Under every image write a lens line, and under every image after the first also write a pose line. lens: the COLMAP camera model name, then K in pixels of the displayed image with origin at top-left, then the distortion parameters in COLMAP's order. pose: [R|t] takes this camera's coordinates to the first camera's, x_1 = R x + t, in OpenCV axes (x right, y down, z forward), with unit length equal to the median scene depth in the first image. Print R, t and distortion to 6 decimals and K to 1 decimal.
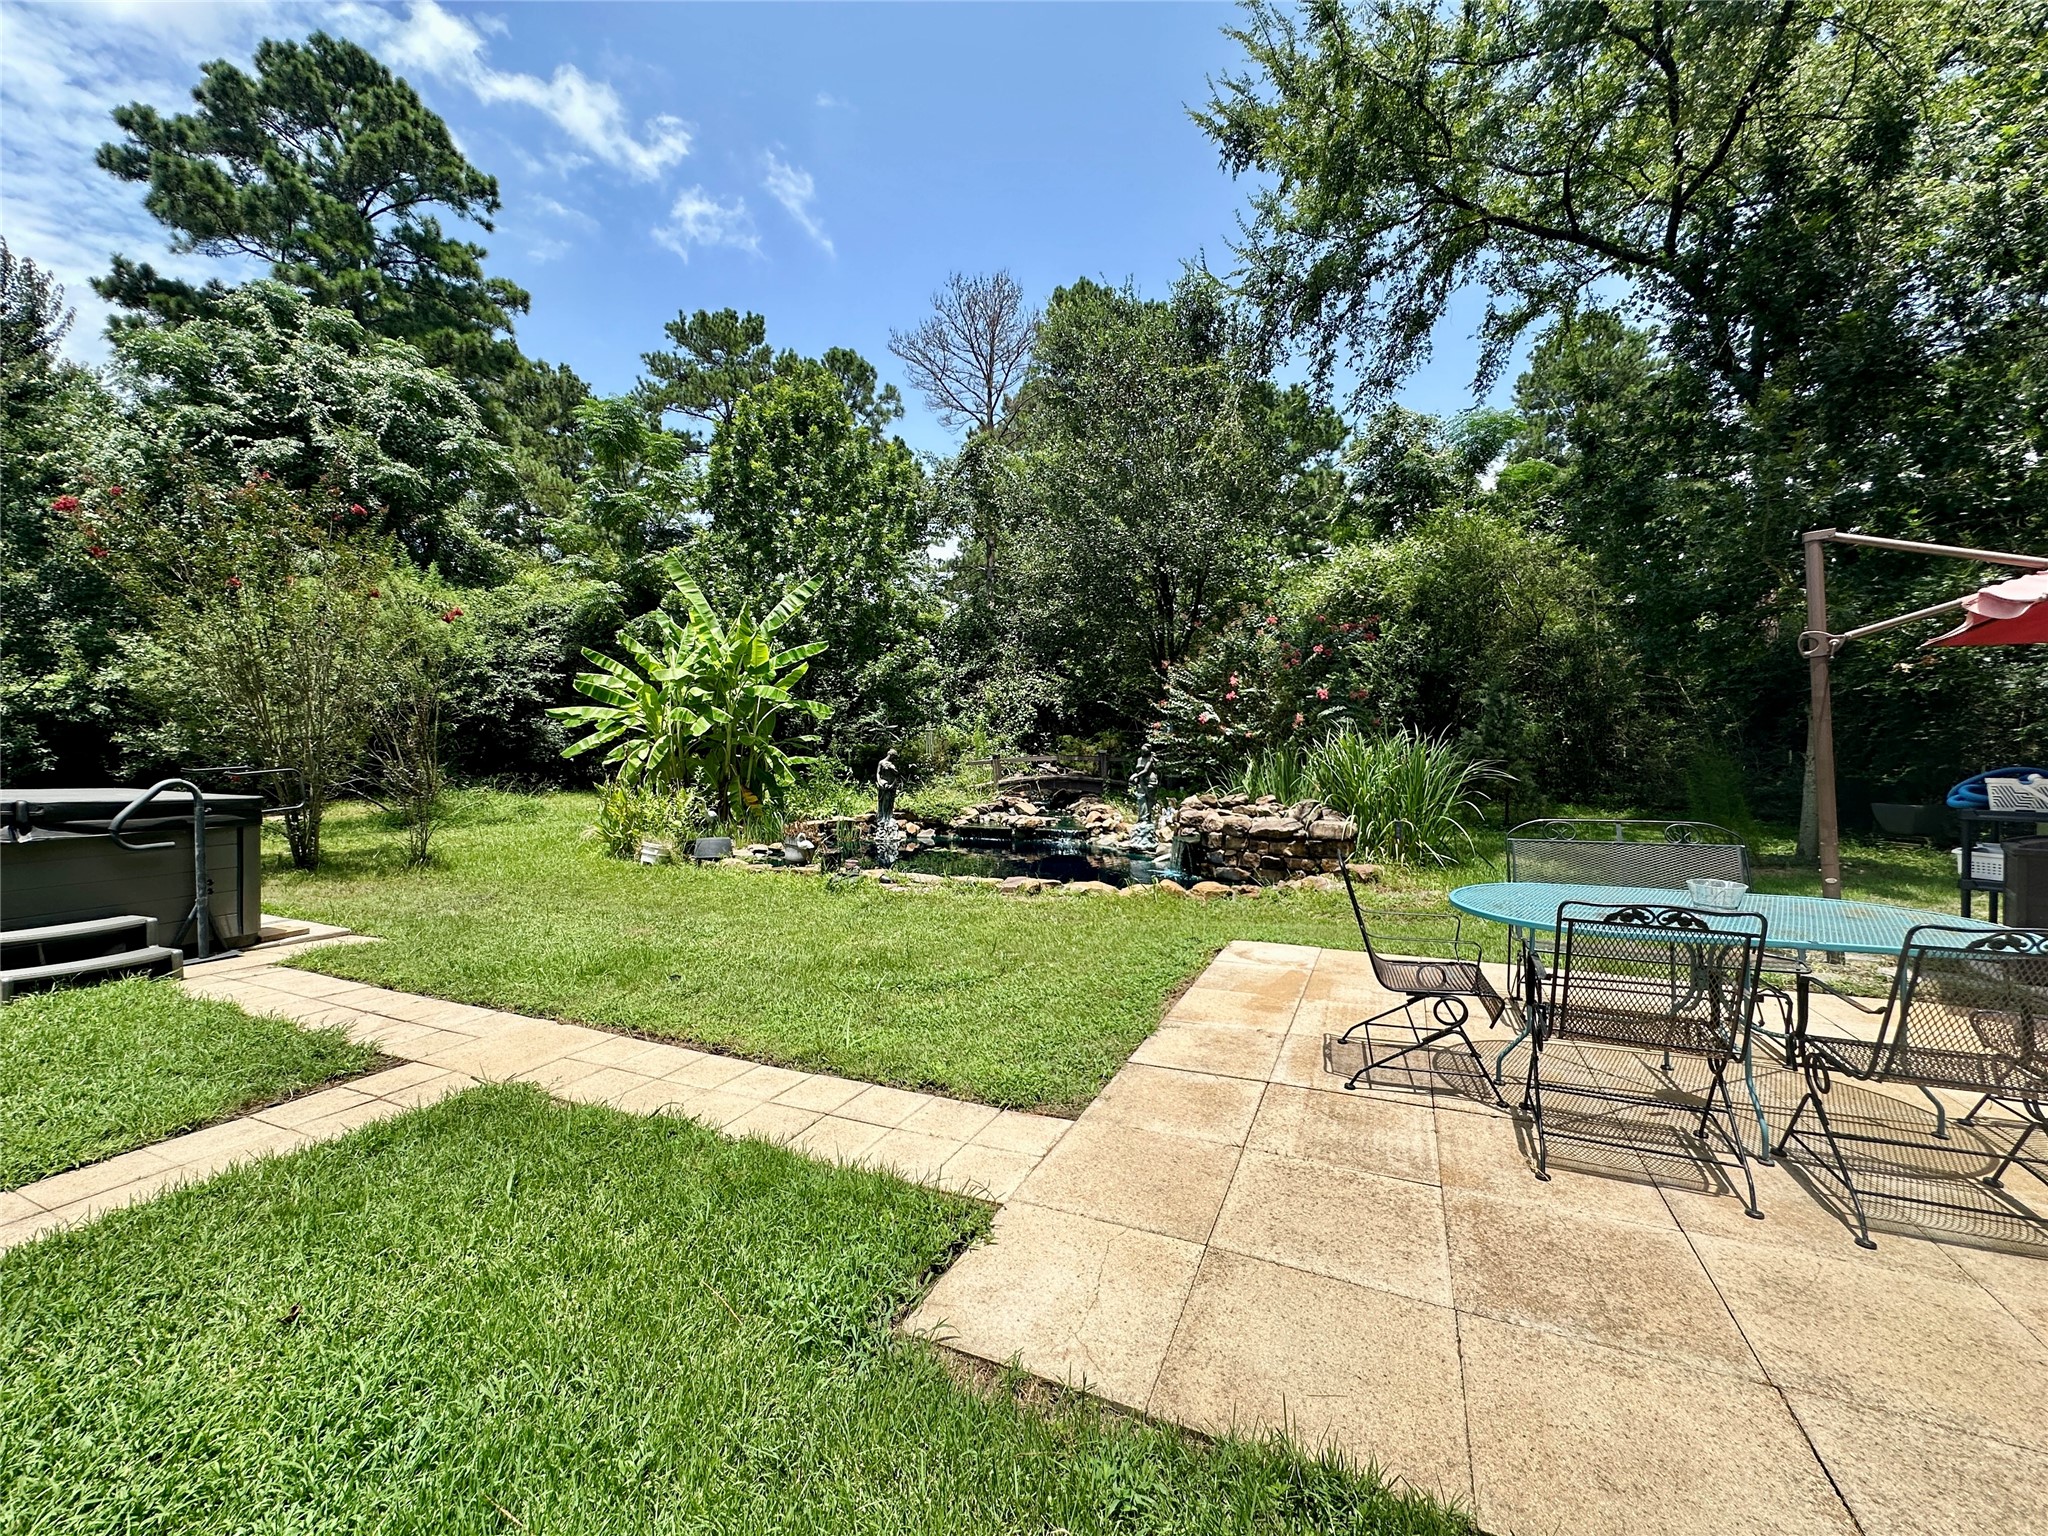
lens RADIAL K [[825.1, 0, 1017.8], [0, 825.1, 753.2], [0, 0, 1]] dist [0.005864, 0.000254]
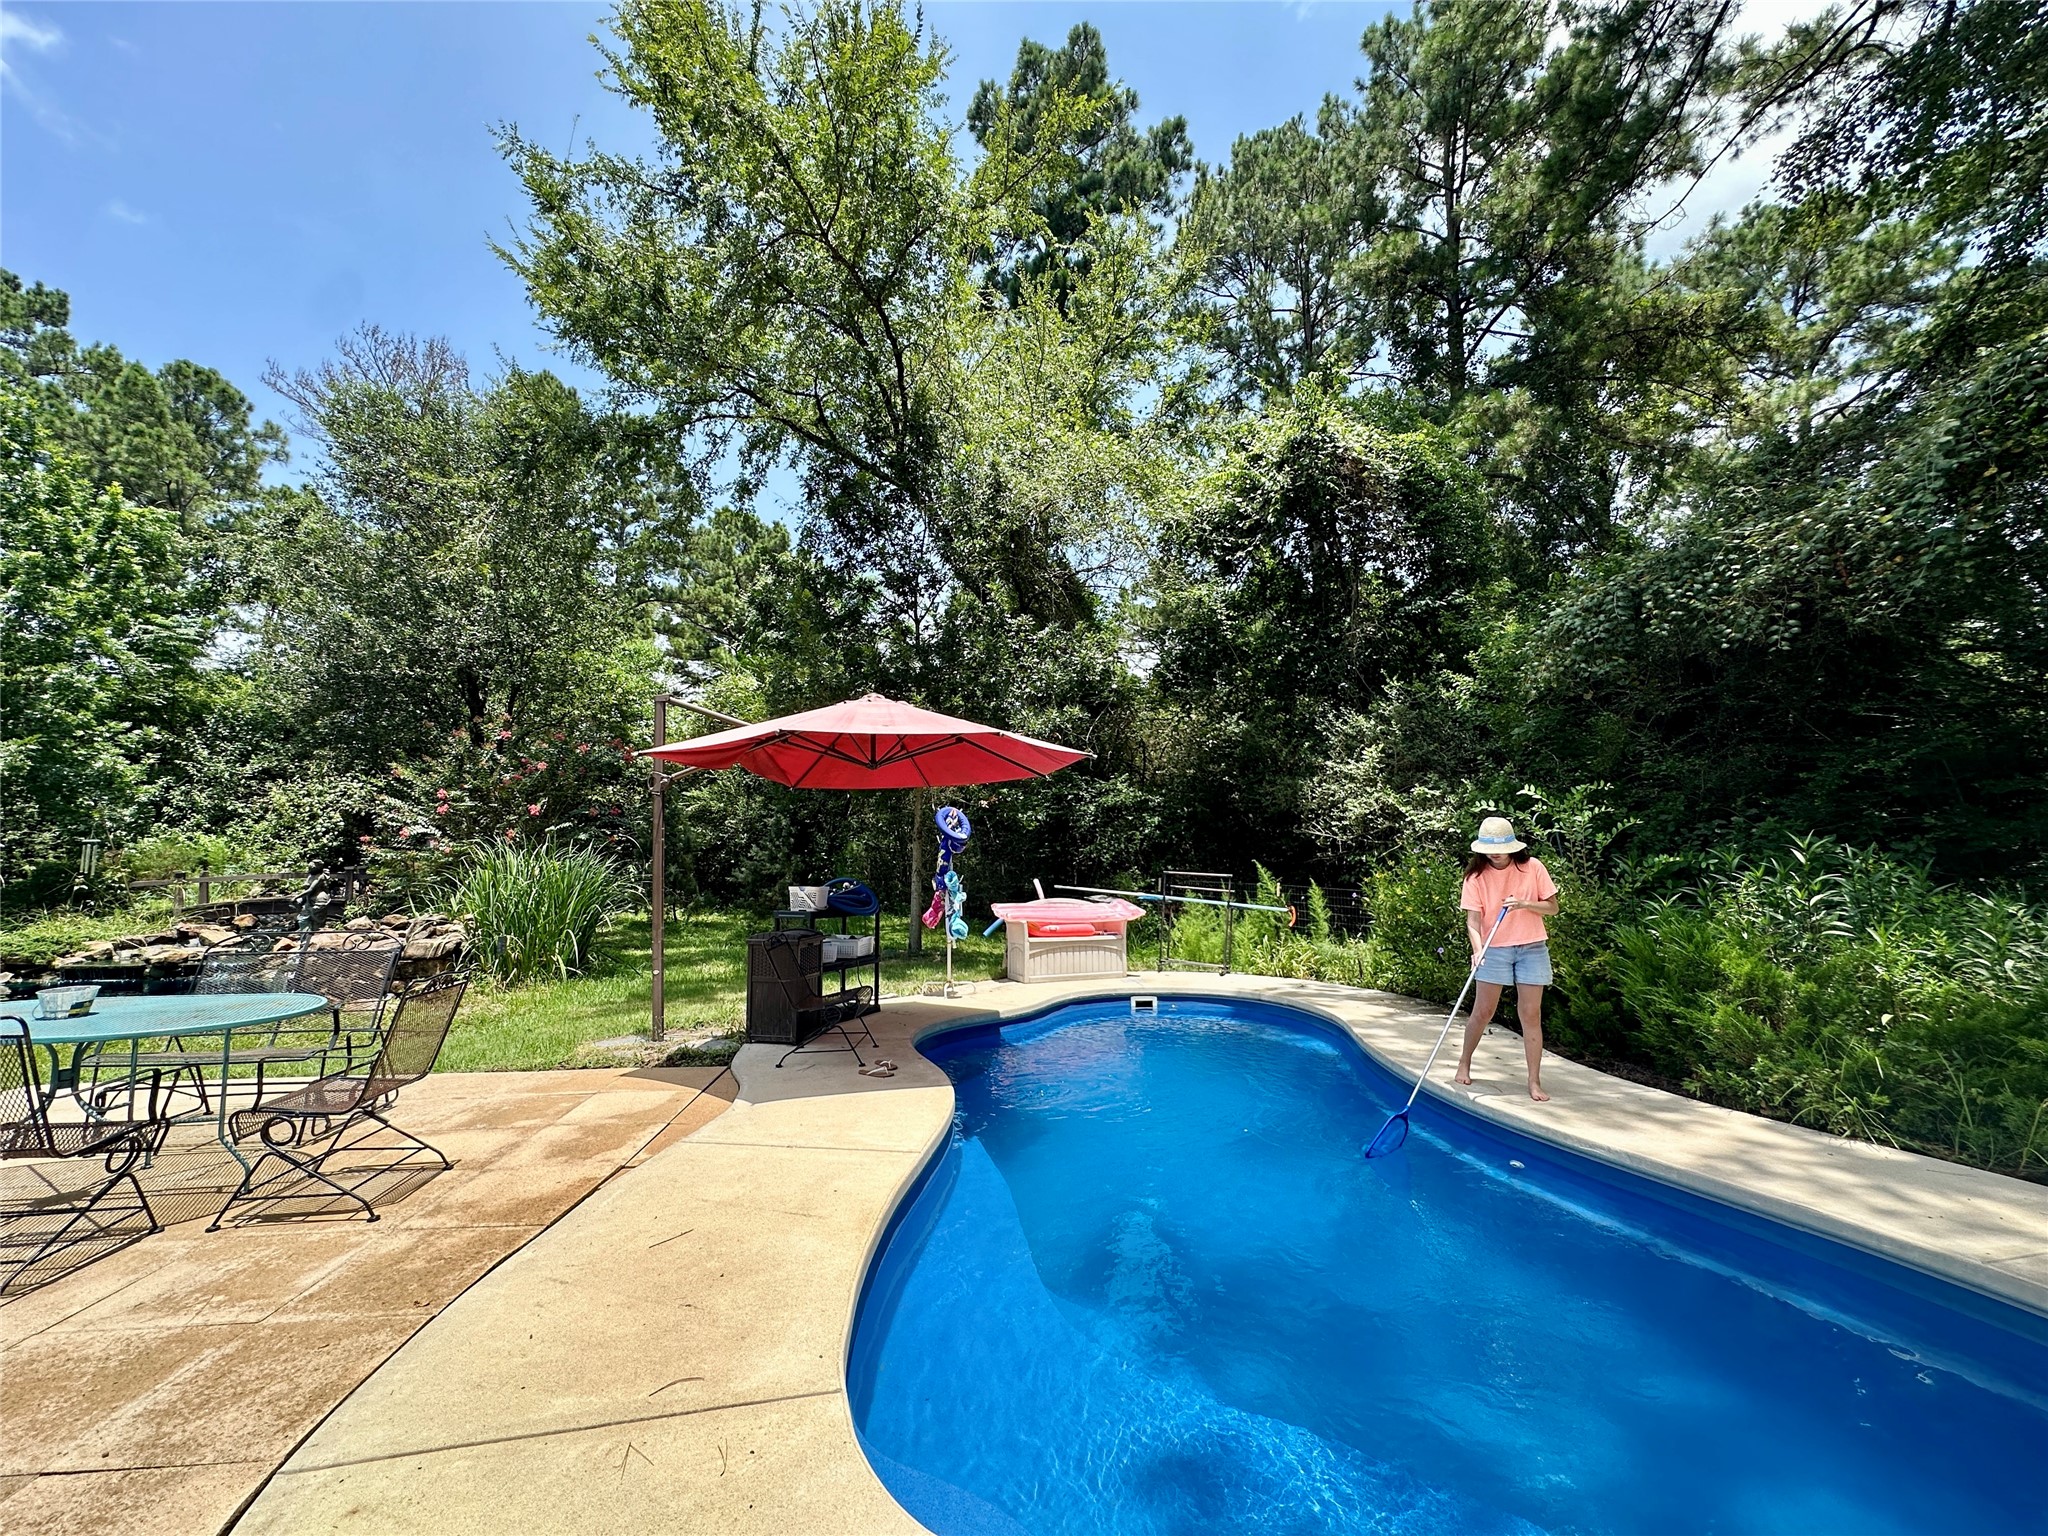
lens RADIAL K [[825.1, 0, 1008.9], [0, 825.1, 761.6], [0, 0, 1]] dist [0.005864, 0.000254]
pose [[0.870130, 0.059679, 0.489195, 0.161143], [0.003351, 0.991901, -0.126967, -0.000178], [-0.492810, 0.112117, 0.862883, -0.072758]]
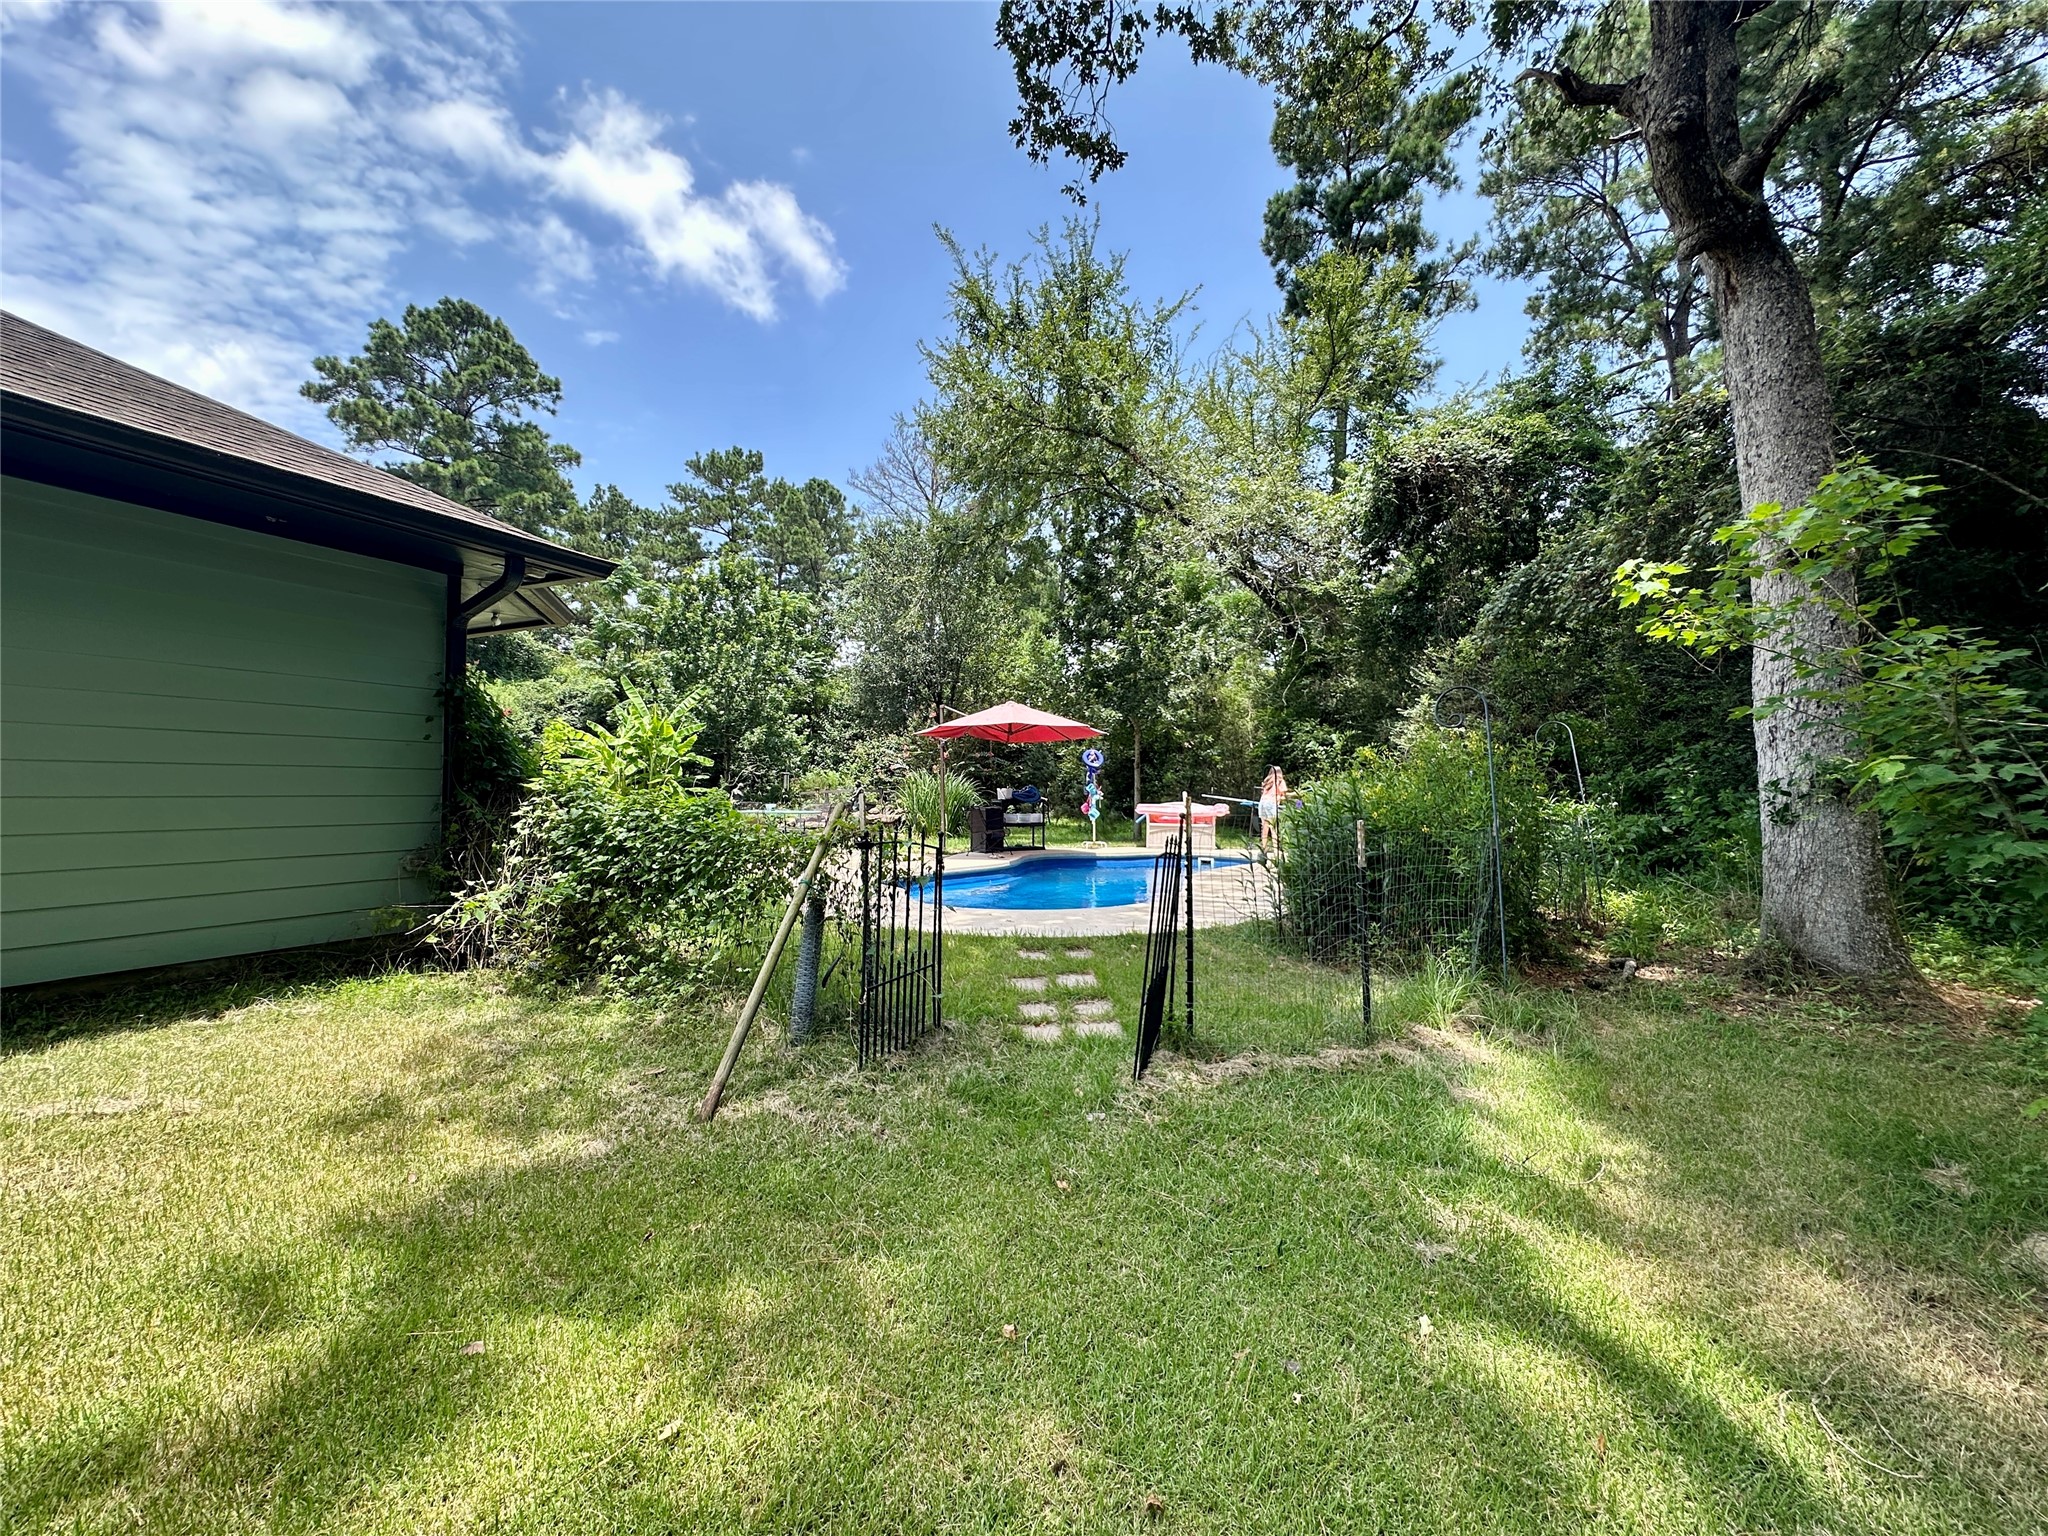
lens RADIAL K [[825.1, 0, 1021.2], [0, 825.1, 760.8], [0, 0, 1]] dist [0.005864, 0.000254]
pose [[0.998376, 0.008902, -0.056267, 0.279346], [-0.011743, 0.998662, -0.050354, 0.014538], [0.055744, 0.050933, 0.997145, -0.379625]]
